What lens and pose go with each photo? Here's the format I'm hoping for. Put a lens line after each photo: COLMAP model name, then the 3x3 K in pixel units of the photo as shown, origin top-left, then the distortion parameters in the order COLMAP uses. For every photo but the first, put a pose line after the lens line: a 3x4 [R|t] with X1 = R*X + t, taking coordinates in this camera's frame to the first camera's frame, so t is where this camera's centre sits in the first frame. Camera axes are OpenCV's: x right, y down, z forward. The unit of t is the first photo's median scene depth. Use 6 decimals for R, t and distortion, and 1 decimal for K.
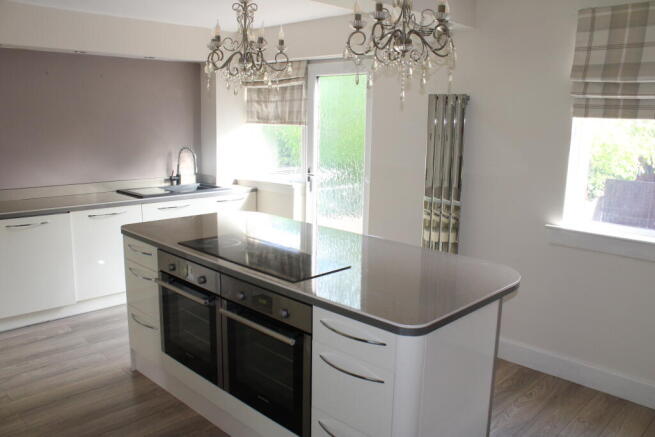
lens RADIAL K [[549.6, 0, 327.5], [0, 549.6, 218.5], [0, 0, 1]] dist [-0.014834, -0.003116]
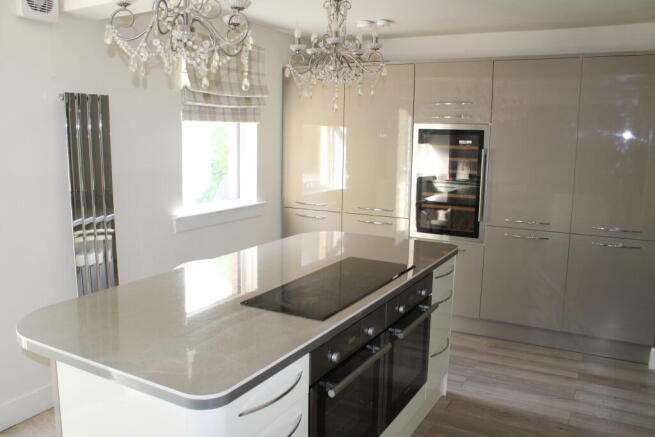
lens RADIAL K [[549.6, 0, 327.5], [0, 549.6, 218.5], [0, 0, 1]] dist [-0.014834, -0.003116]
pose [[-0.248238, -0.175600, 0.952650, -0.837697], [0.168979, 0.960505, 0.221080, -0.194053], [-0.953847, 0.215858, -0.208761, 1.012961]]
